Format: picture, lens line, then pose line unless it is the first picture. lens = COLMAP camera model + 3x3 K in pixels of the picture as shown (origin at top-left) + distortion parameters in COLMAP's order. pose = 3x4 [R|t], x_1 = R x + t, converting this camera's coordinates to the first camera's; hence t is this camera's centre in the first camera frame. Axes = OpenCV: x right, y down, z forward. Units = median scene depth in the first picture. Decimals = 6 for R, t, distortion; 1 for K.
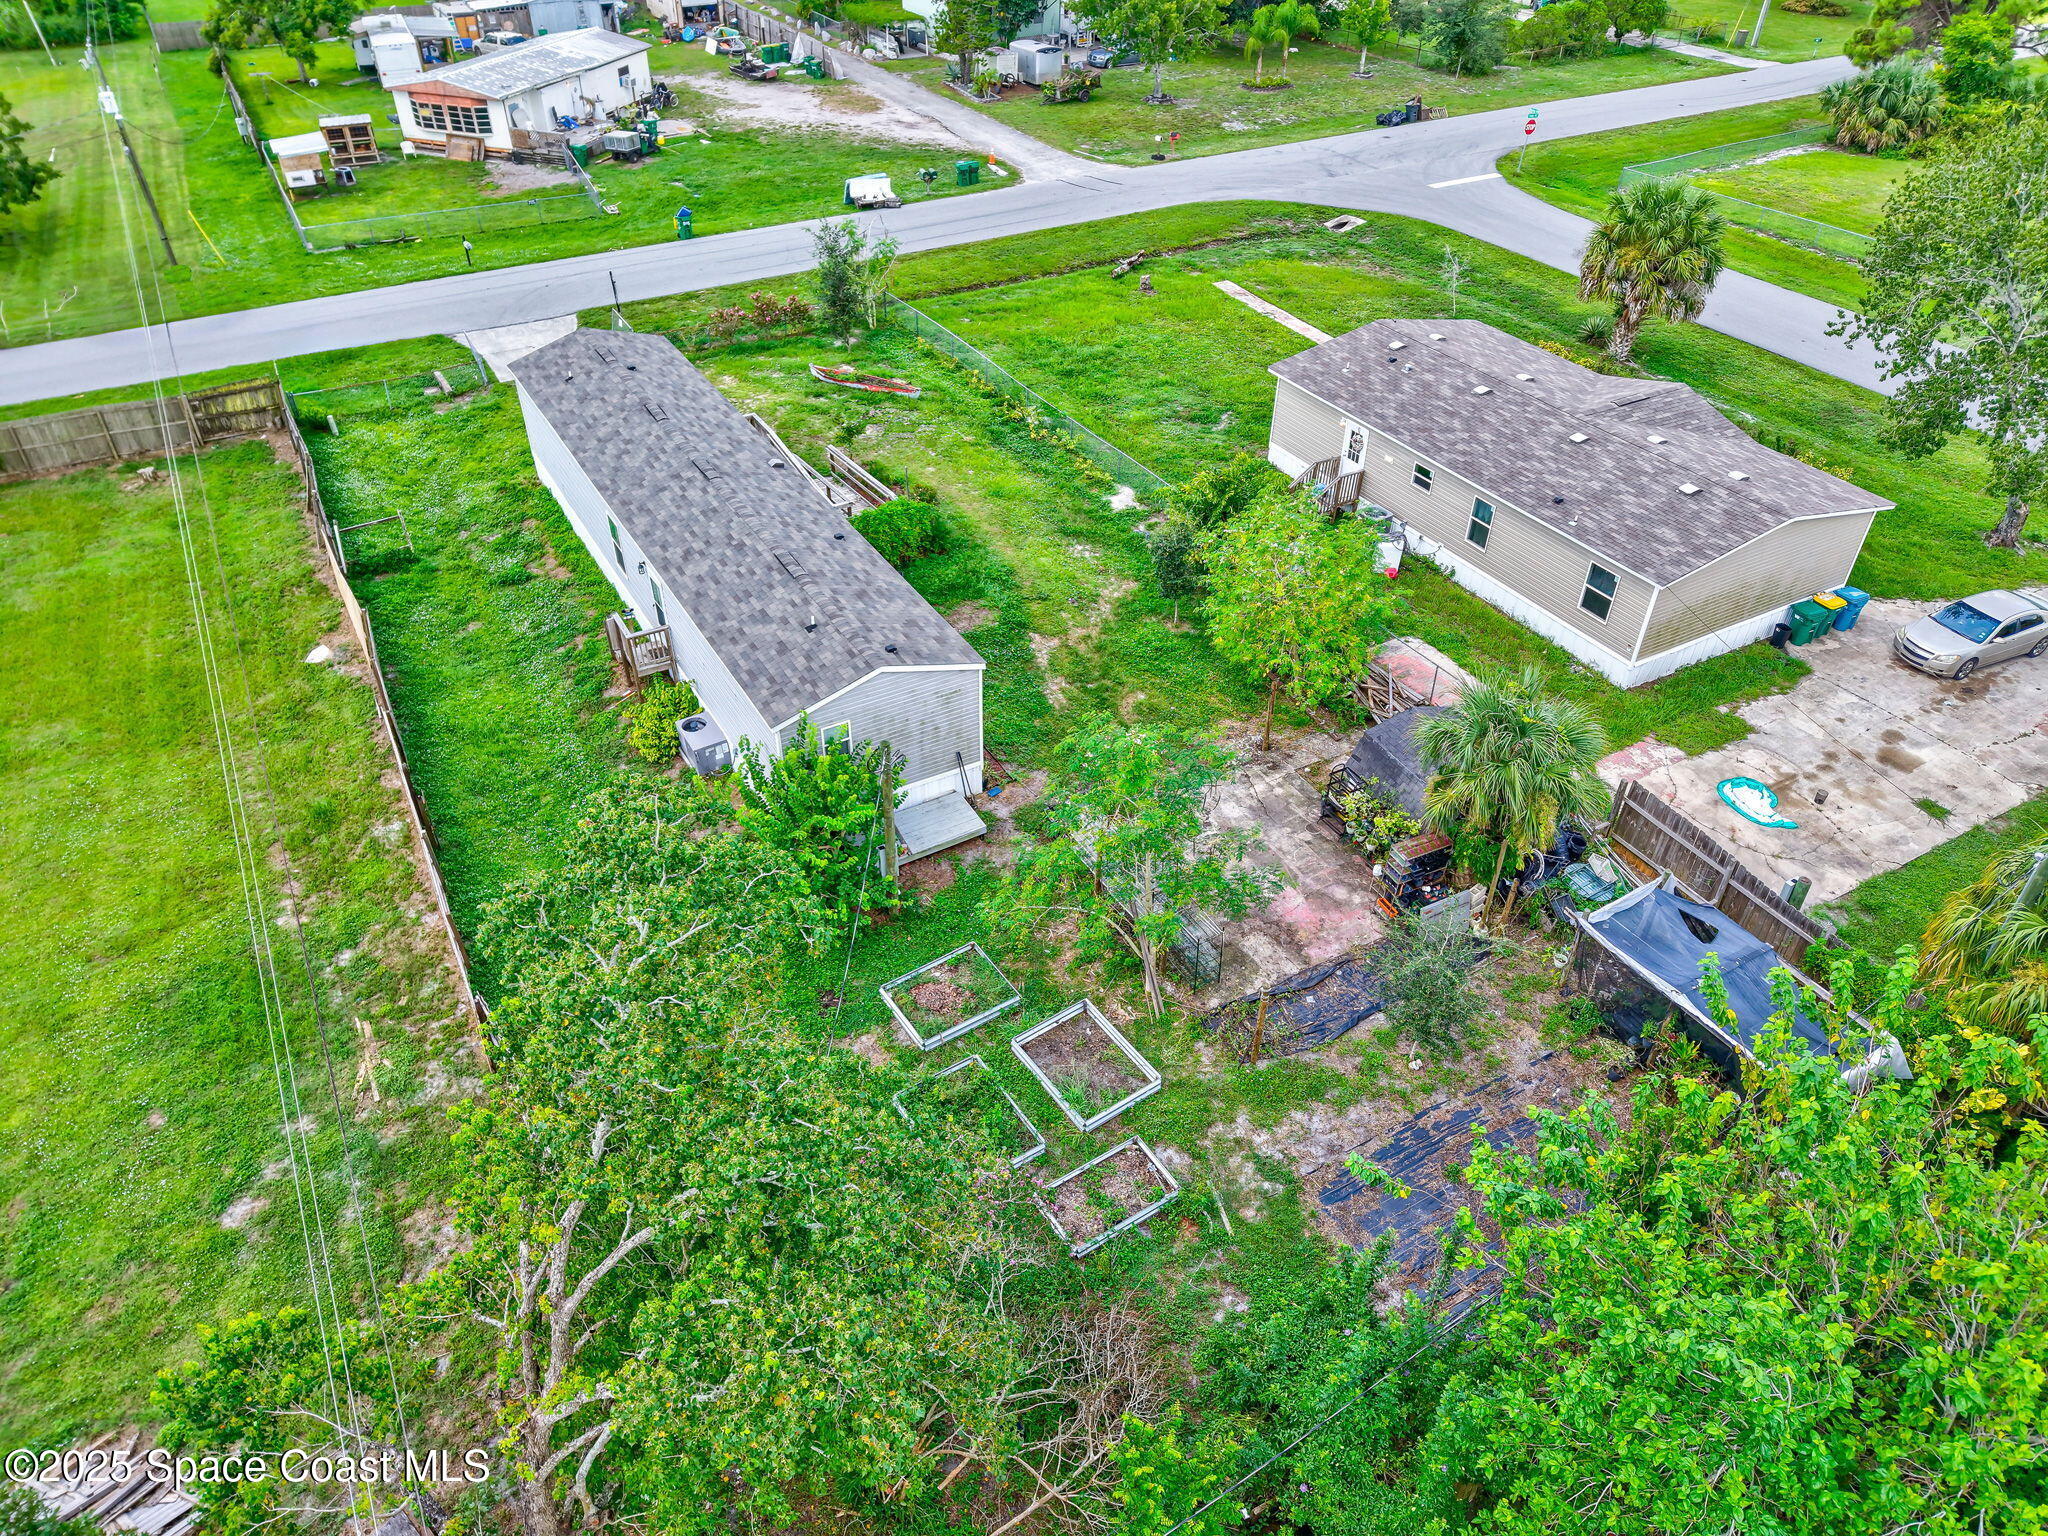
lens RADIAL K [[1359.2, 0, 1017.7], [0, 1359.2, 771.9], [0, 0, 1]] dist [0.040444, -0.041885]
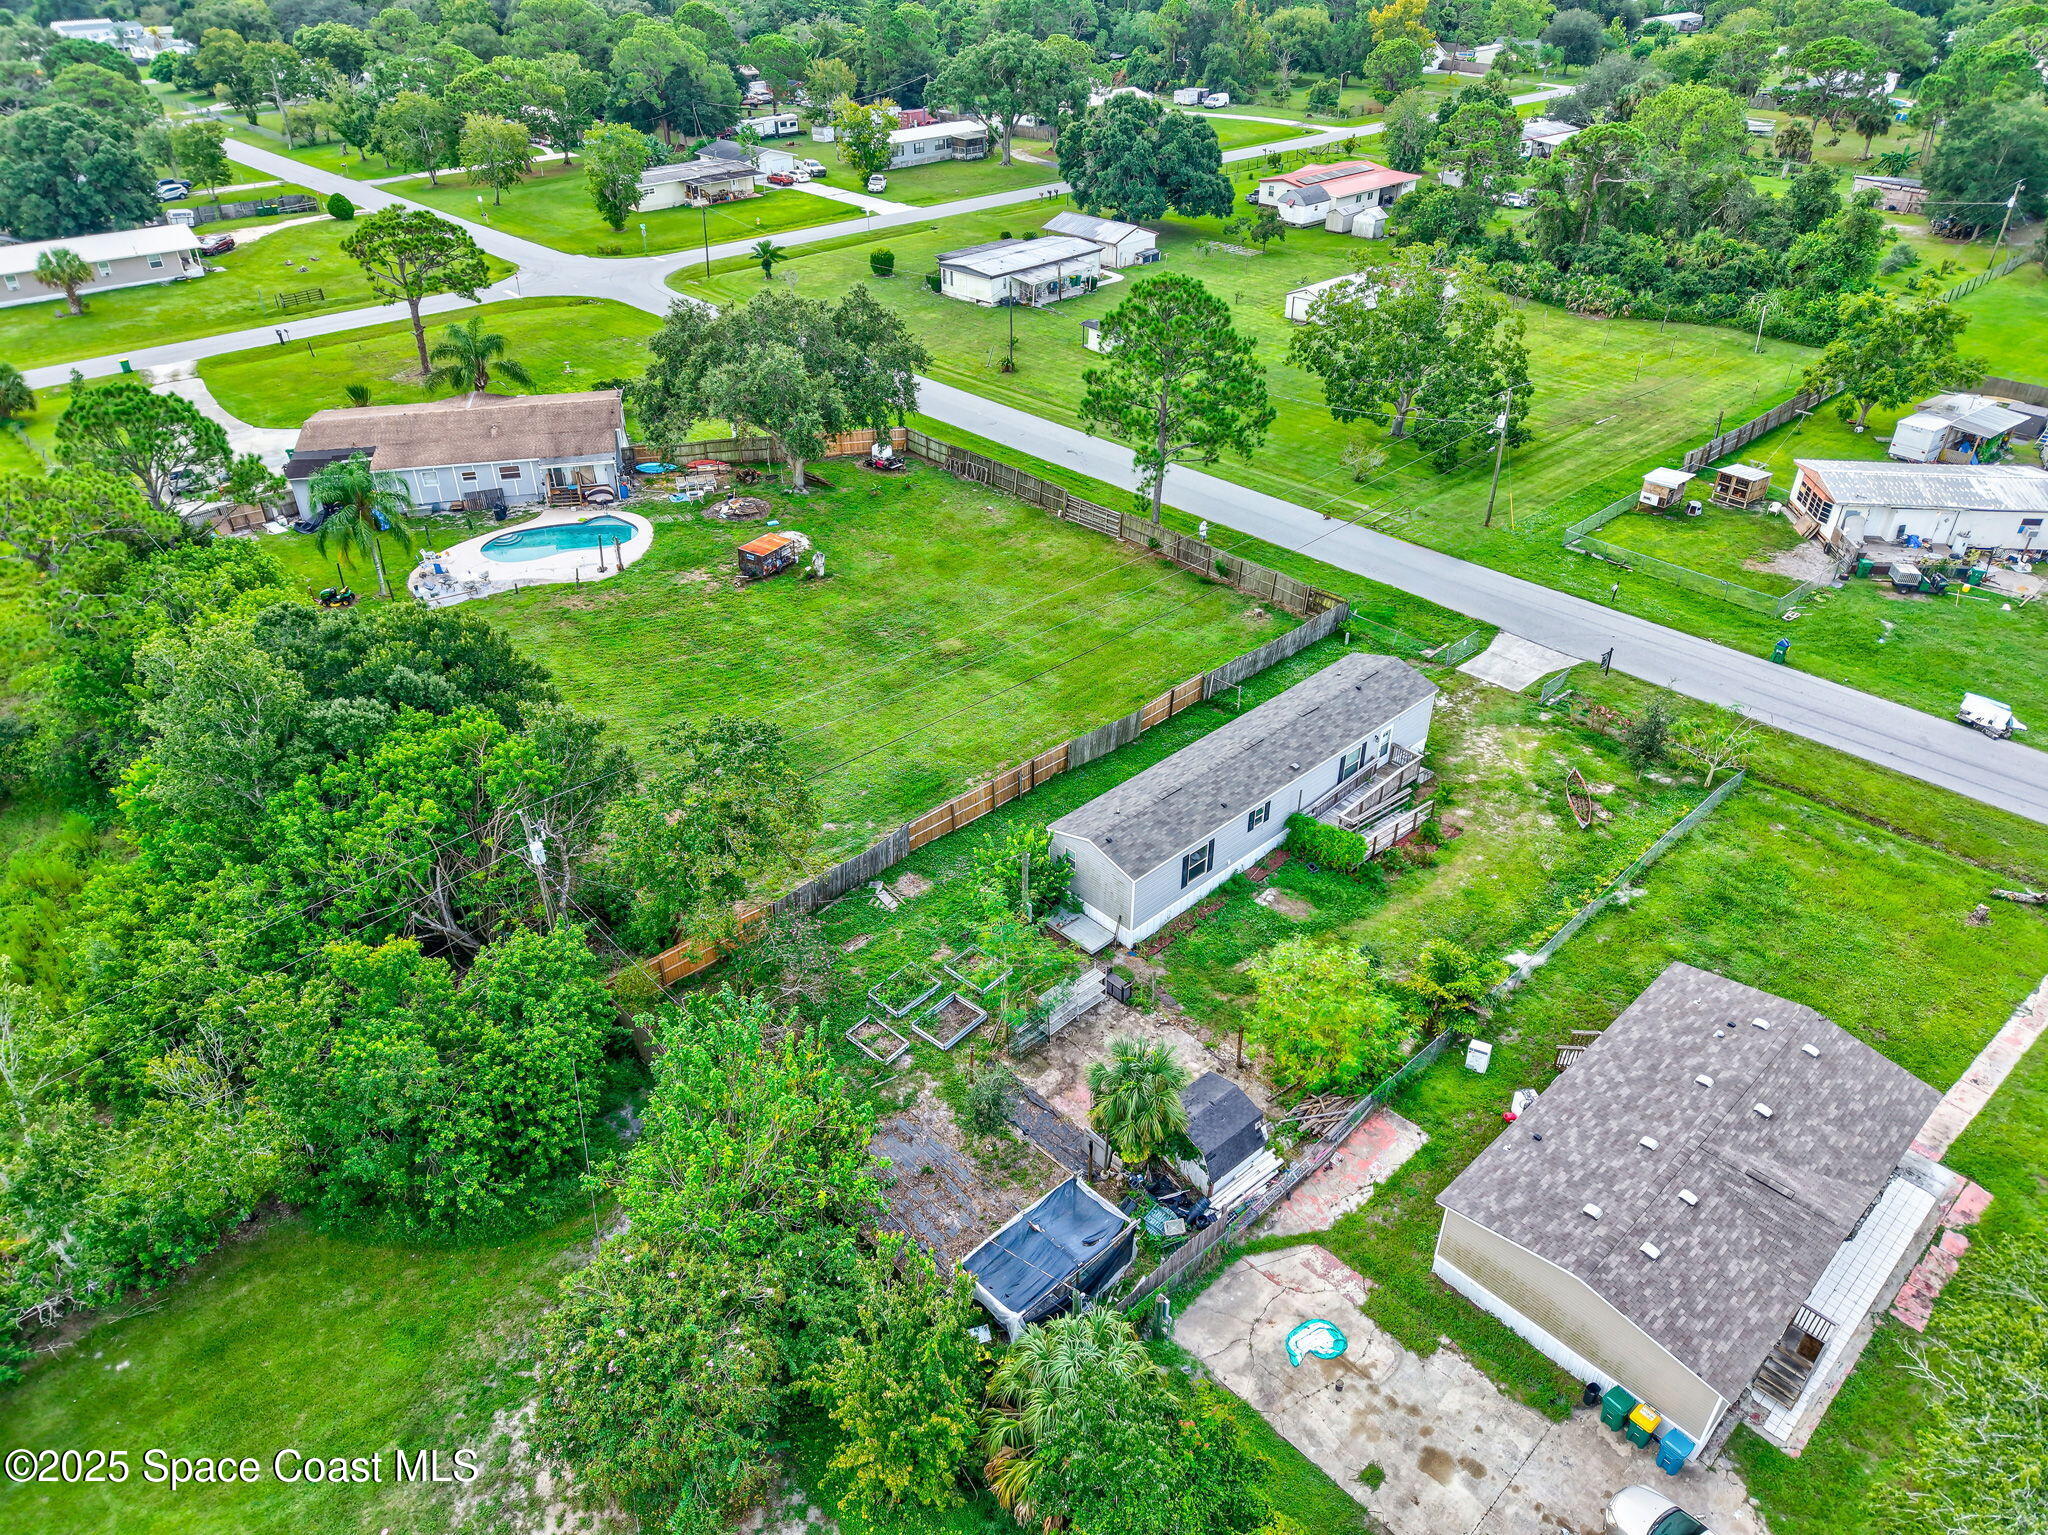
lens RADIAL K [[1359.2, 0, 1016.4], [0, 1359.2, 787.9], [0, 0, 1]] dist [0.040444, -0.041885]
pose [[0.236320, 0.537493, -0.809477, 0.774795], [-0.595503, 0.738402, 0.316447, -0.377231], [0.767808, 0.407263, 0.494578, -0.035047]]
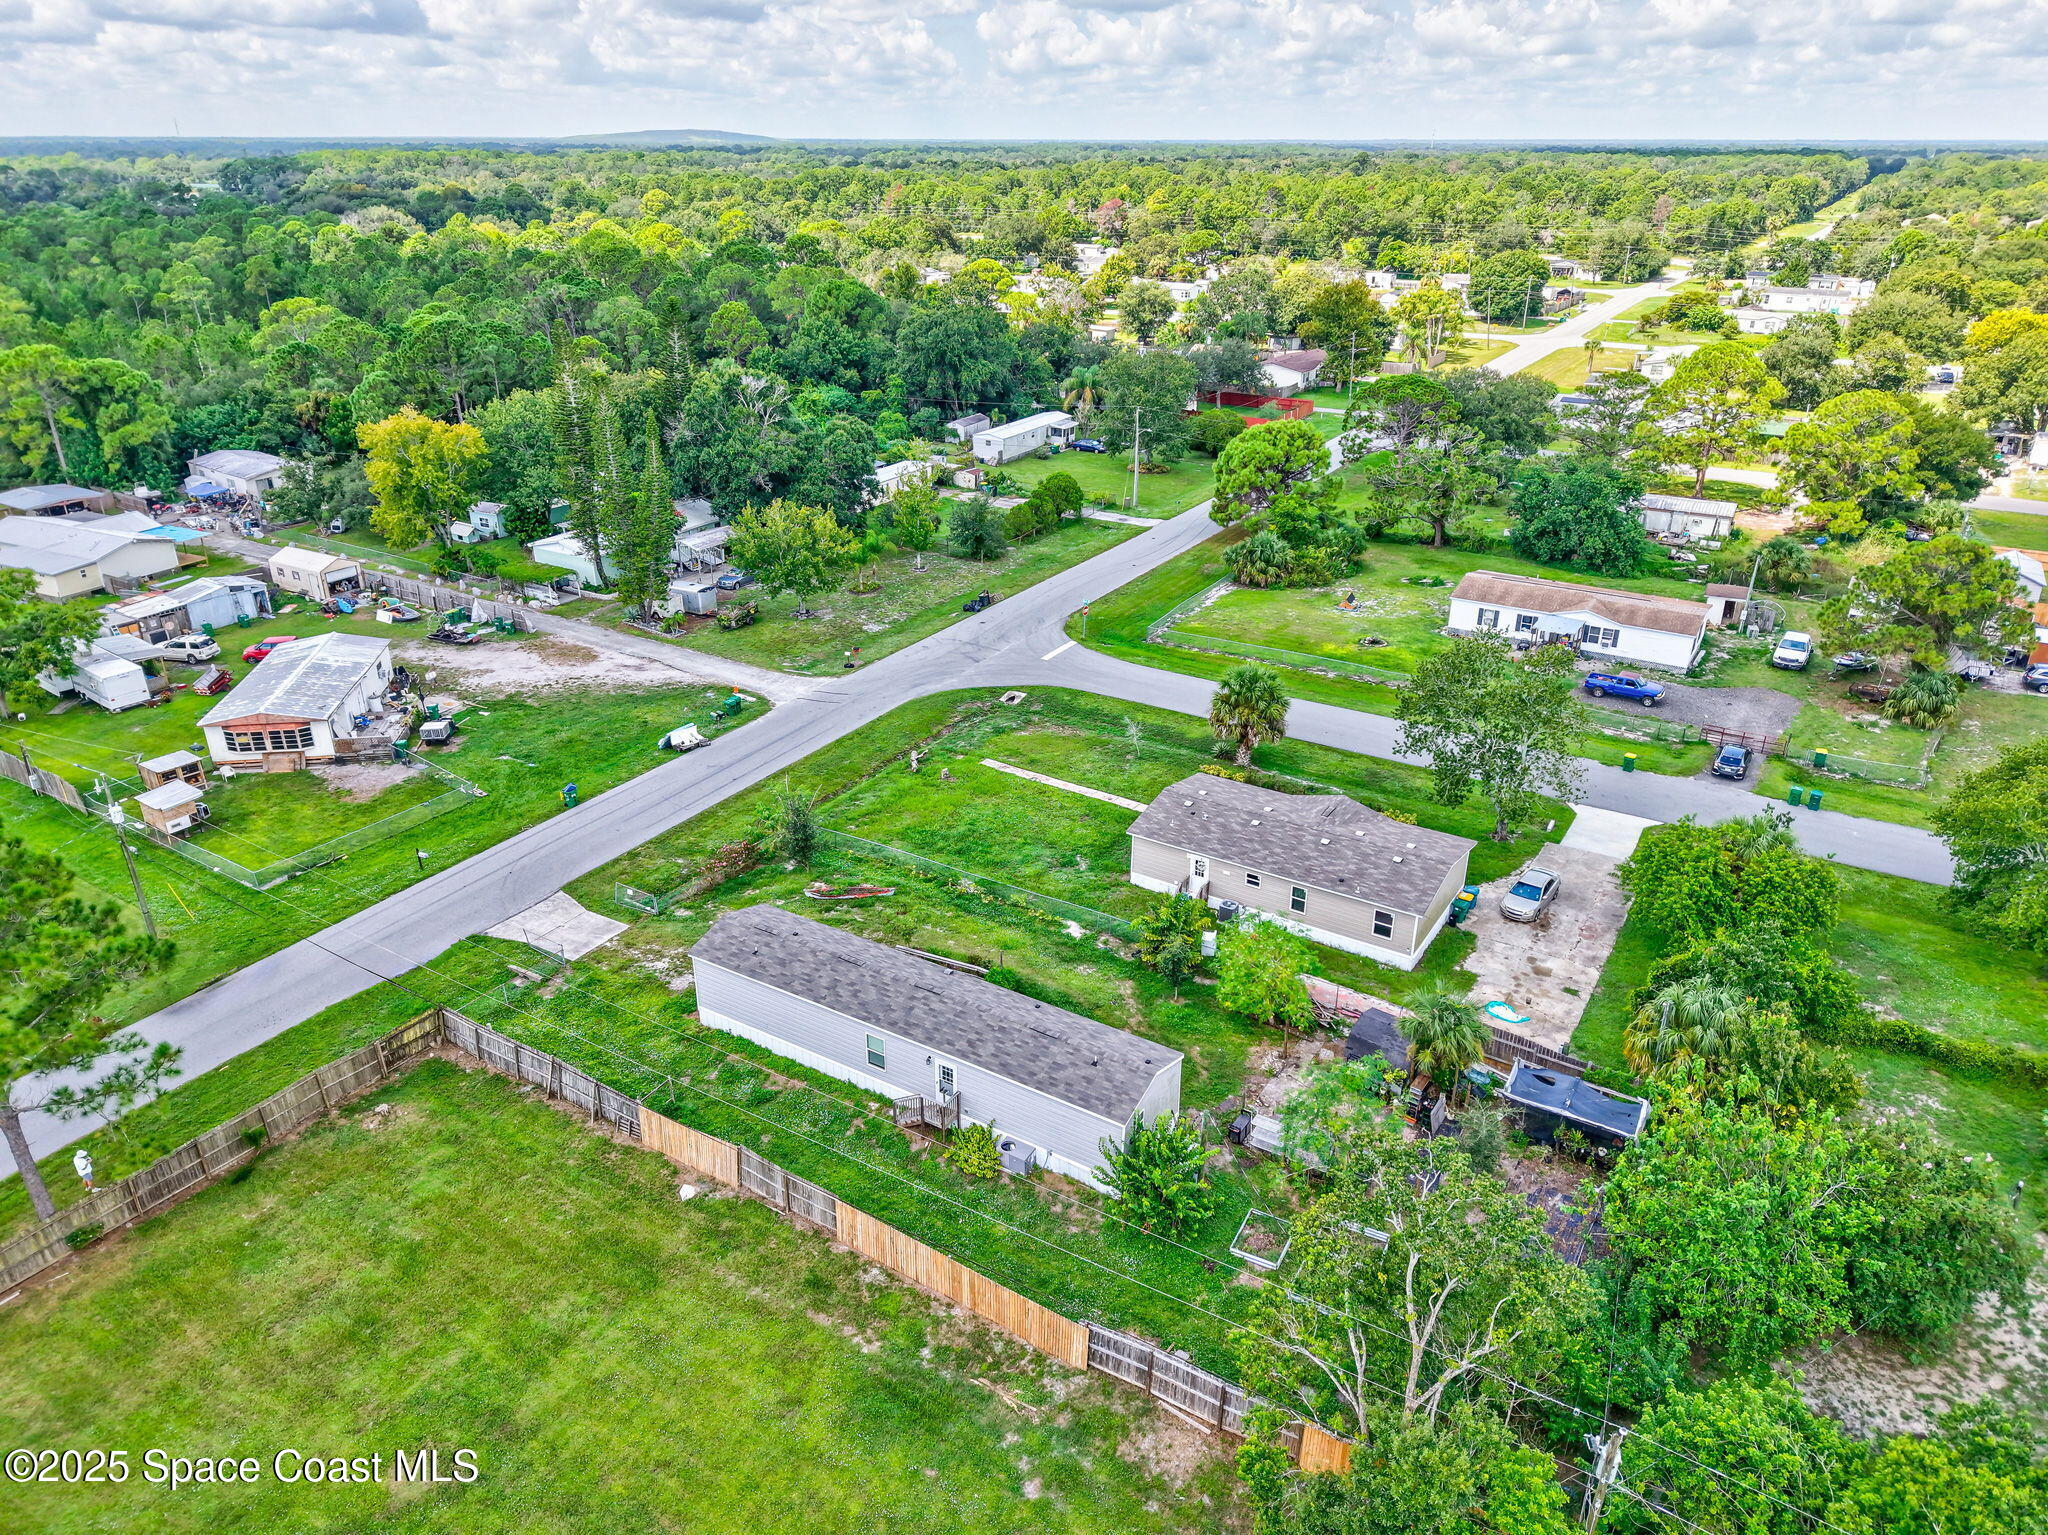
lens RADIAL K [[1359.2, 0, 1024.1], [0, 1359.2, 780.9], [0, 0, 1]] dist [0.040444, -0.041885]
pose [[0.877990, -0.202857, 0.433569, -0.533850], [0.295028, 0.942598, -0.156420, -0.118068], [-0.376950, 0.265250, 0.887440, -0.354777]]
